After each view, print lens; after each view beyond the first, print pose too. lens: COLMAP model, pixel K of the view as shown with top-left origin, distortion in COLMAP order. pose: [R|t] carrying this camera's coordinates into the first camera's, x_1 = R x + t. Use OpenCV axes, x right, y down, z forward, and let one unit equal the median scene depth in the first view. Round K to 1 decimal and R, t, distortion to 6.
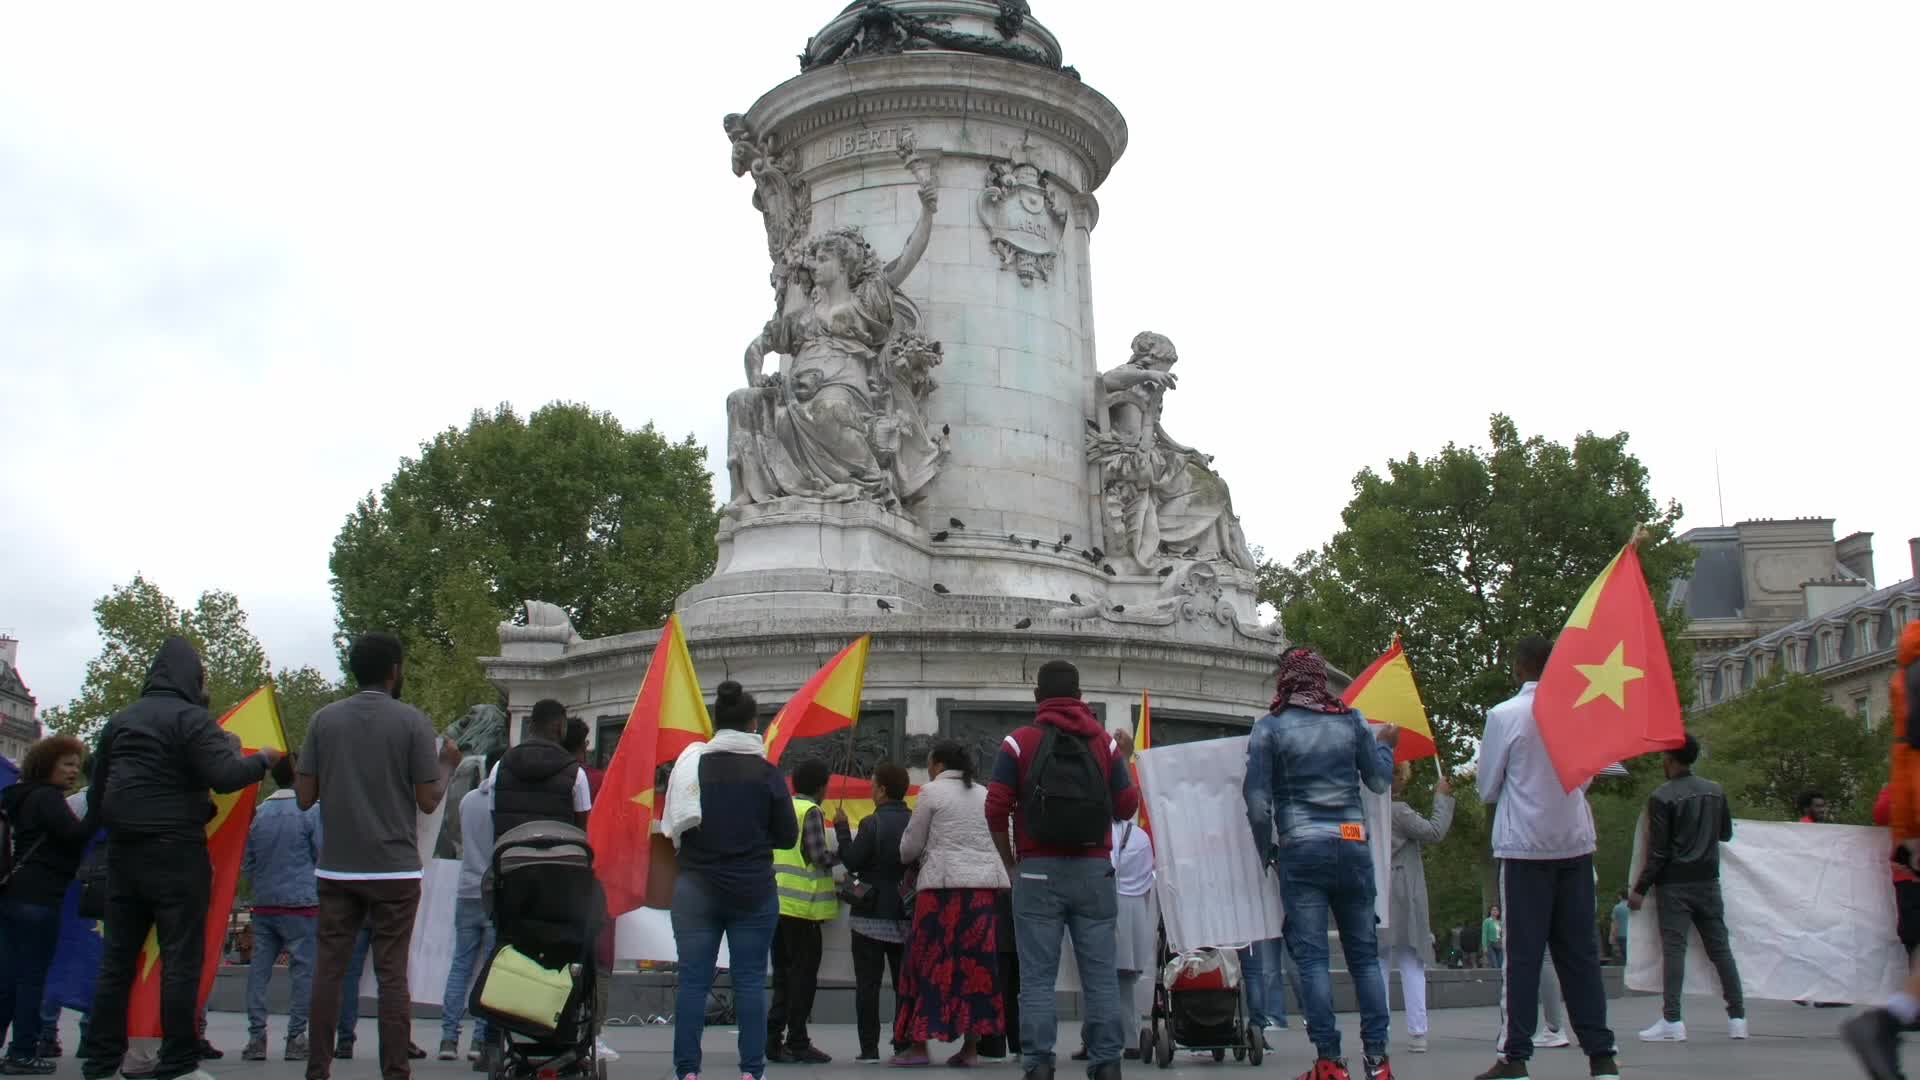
lens RADIAL K [[1922.0, 0, 961.1], [0, 1922.0, 493.6], [0, 0, 1]] dist [-0.139766, 0.019026]
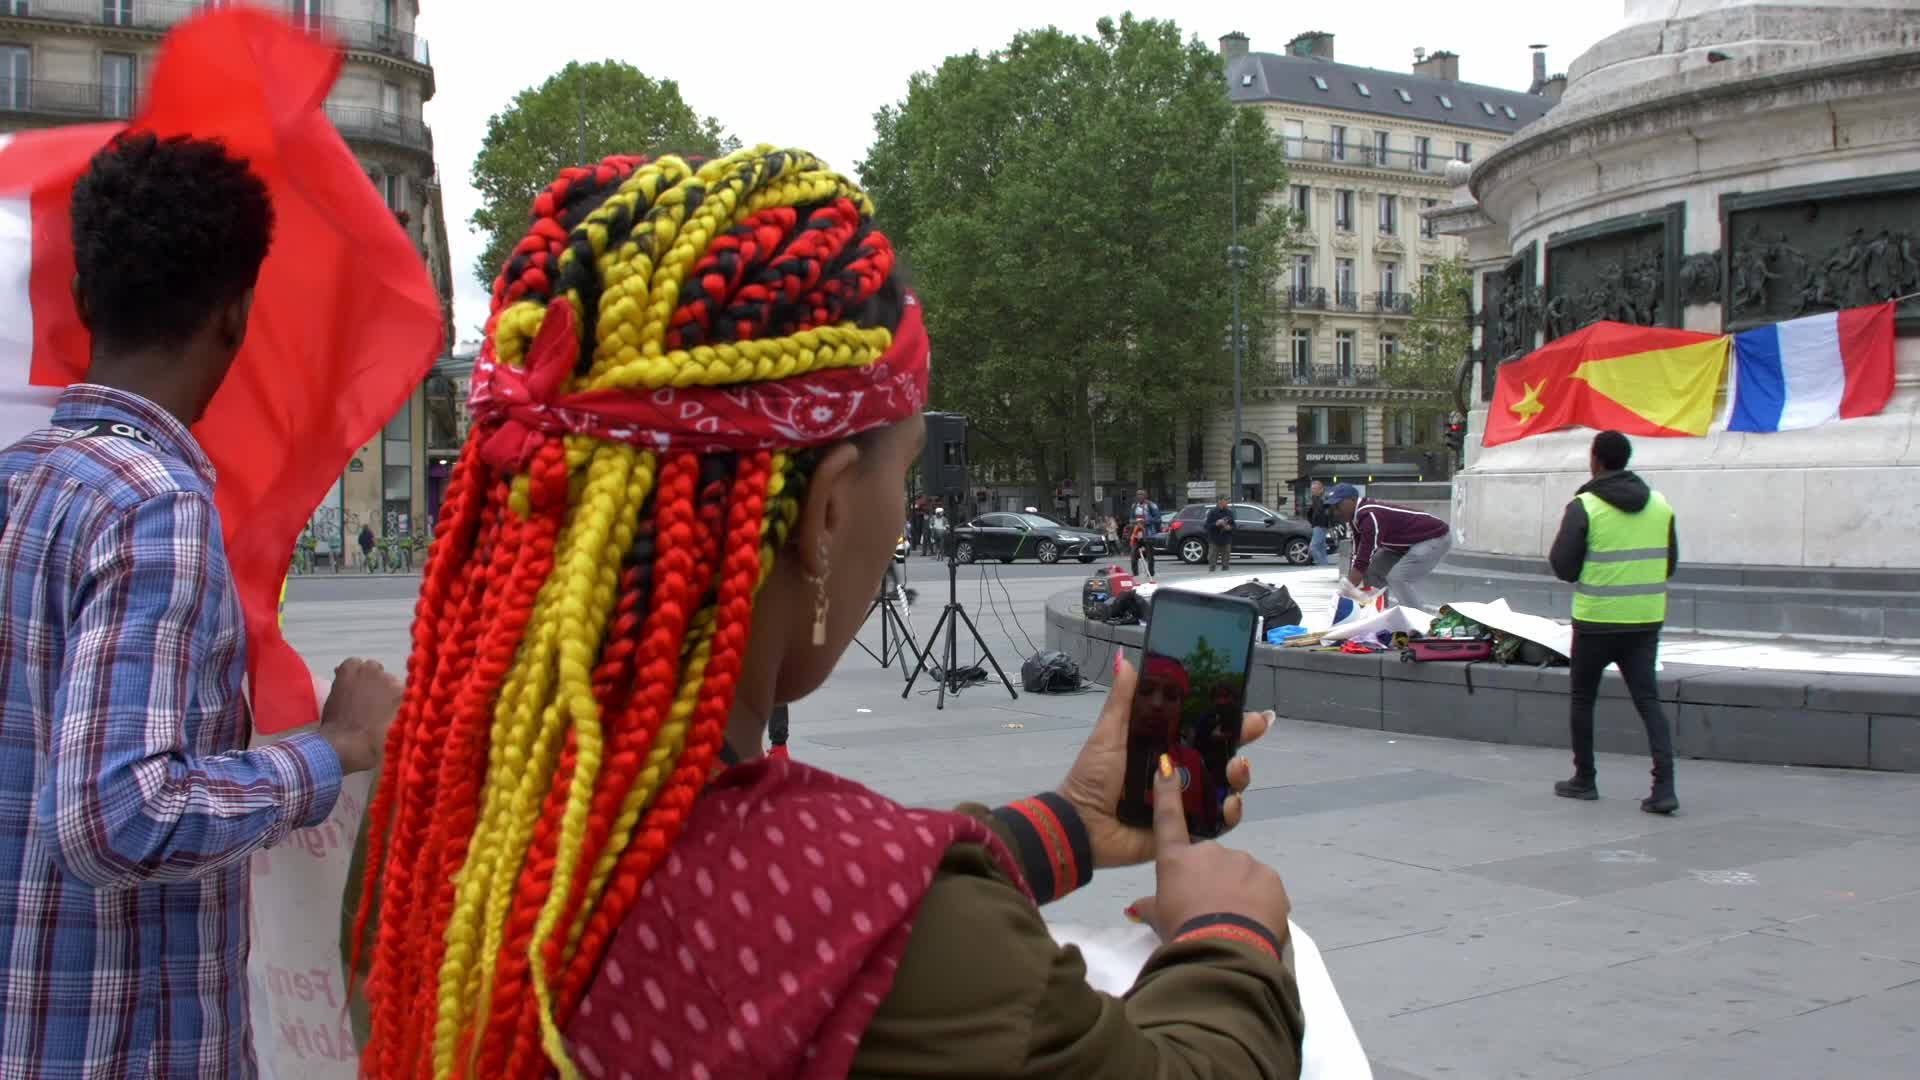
lens RADIAL K [[1922.0, 0, 961.1], [0, 1922.0, 493.6], [0, 0, 1]] dist [-0.139766, 0.019026]
pose [[0.420218, -0.002876, -0.907419, 0.392357], [0.229565, 0.967802, 0.103242, 0.069820], [0.877905, -0.251695, 0.407348, 0.429467]]
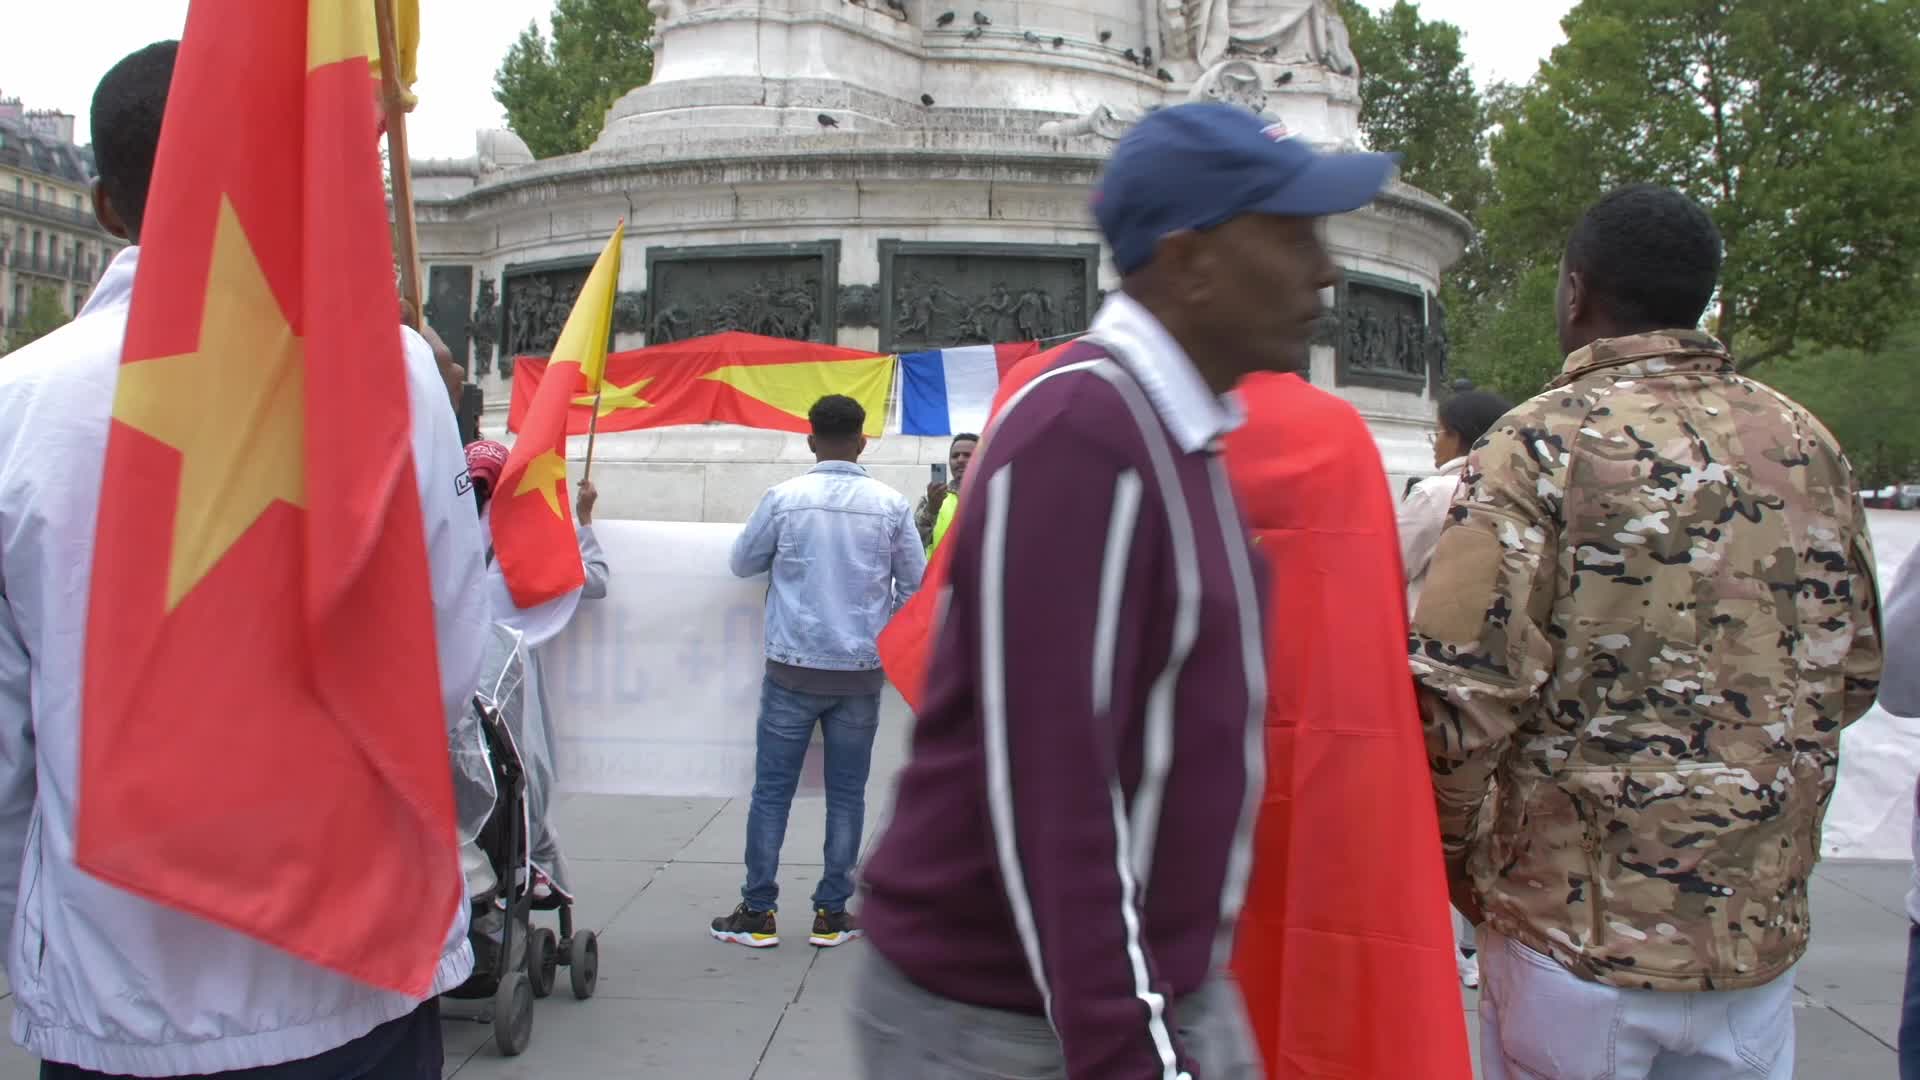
lens RADIAL K [[1922.0, 0, 961.1], [0, 1922.0, 493.6], [0, 0, 1]] dist [-0.139766, 0.019026]
pose [[0.990240, 0.013496, -0.138718, 0.114357], [0.020514, 0.970346, 0.240850, 0.016821], [0.137855, -0.241345, 0.960598, 0.194858]]
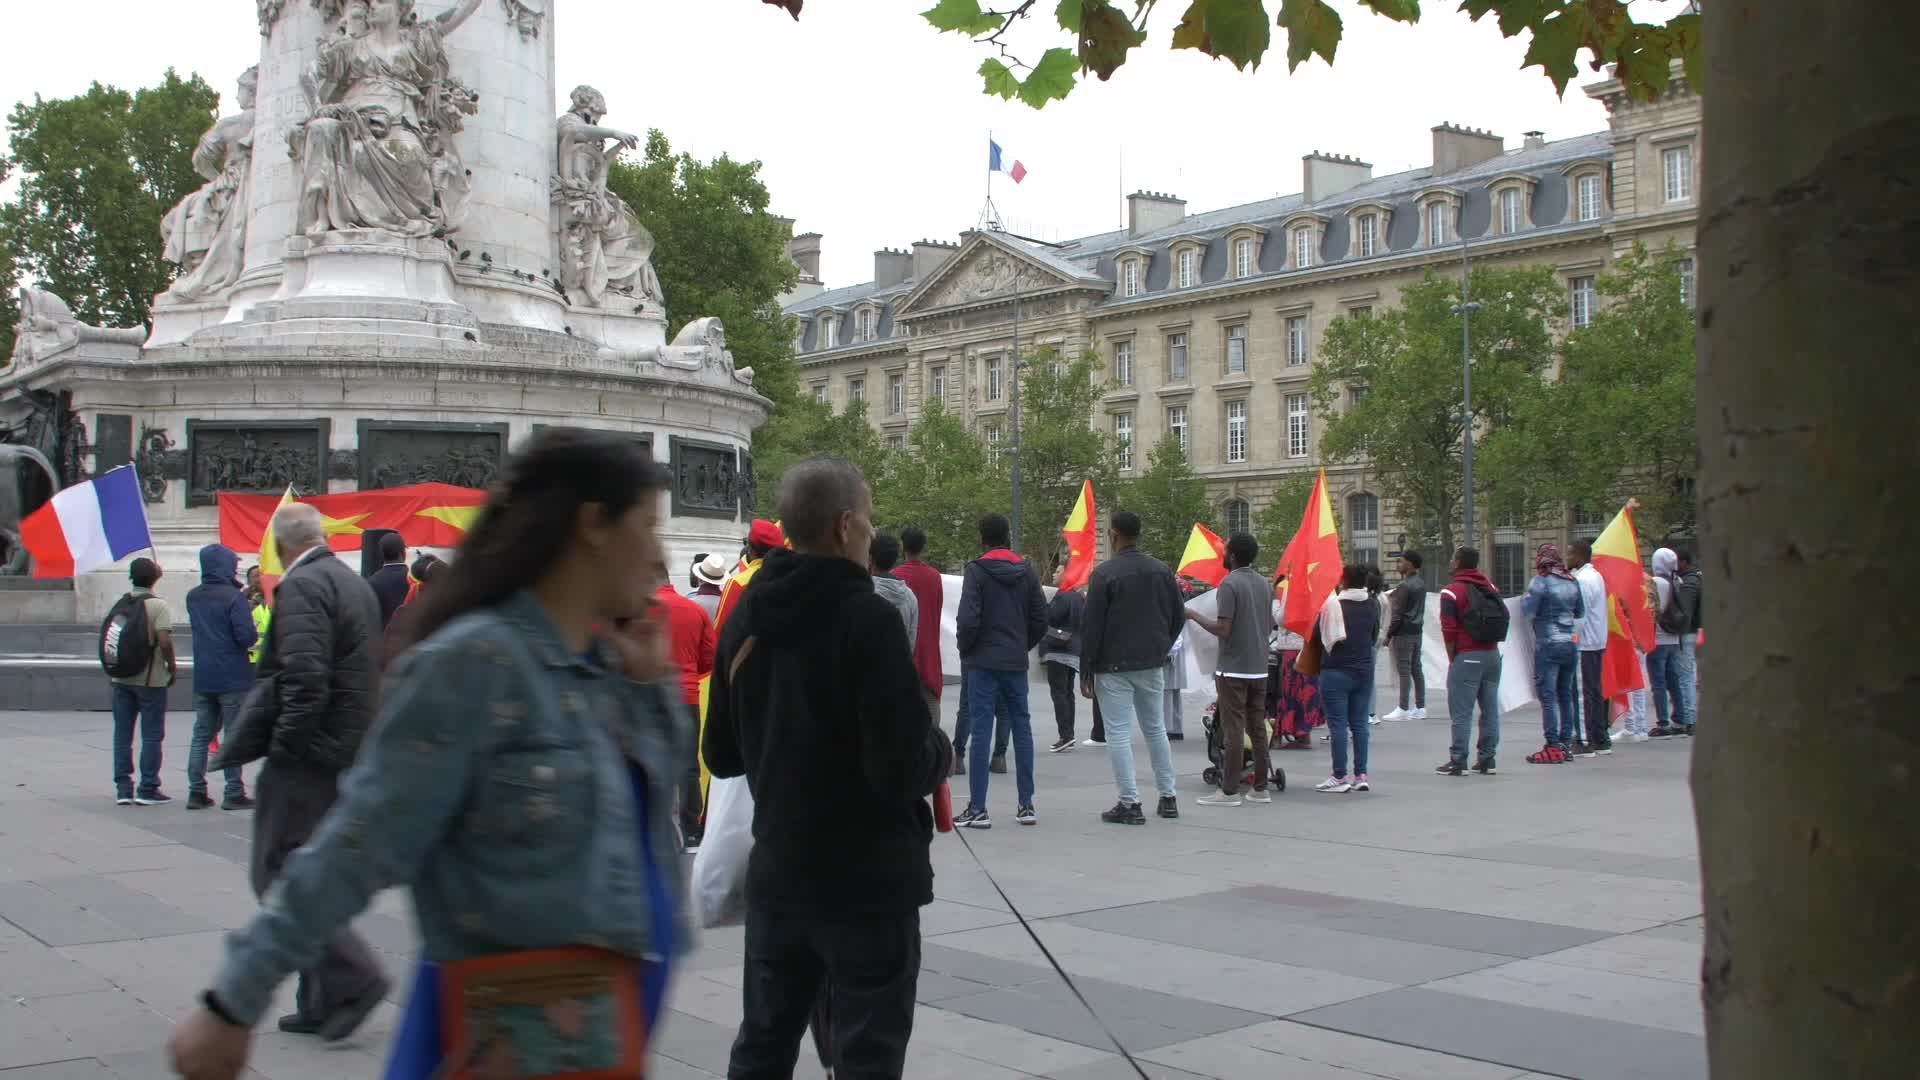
lens RADIAL K [[1922.0, 0, 961.1], [0, 1922.0, 493.6], [0, 0, 1]] dist [-0.139766, 0.019026]
pose [[0.836252, 0.029339, 0.547560, -0.375468], [-0.131716, 0.980079, 0.148647, -0.051805], [-0.532291, -0.196429, 0.823457, -0.095421]]
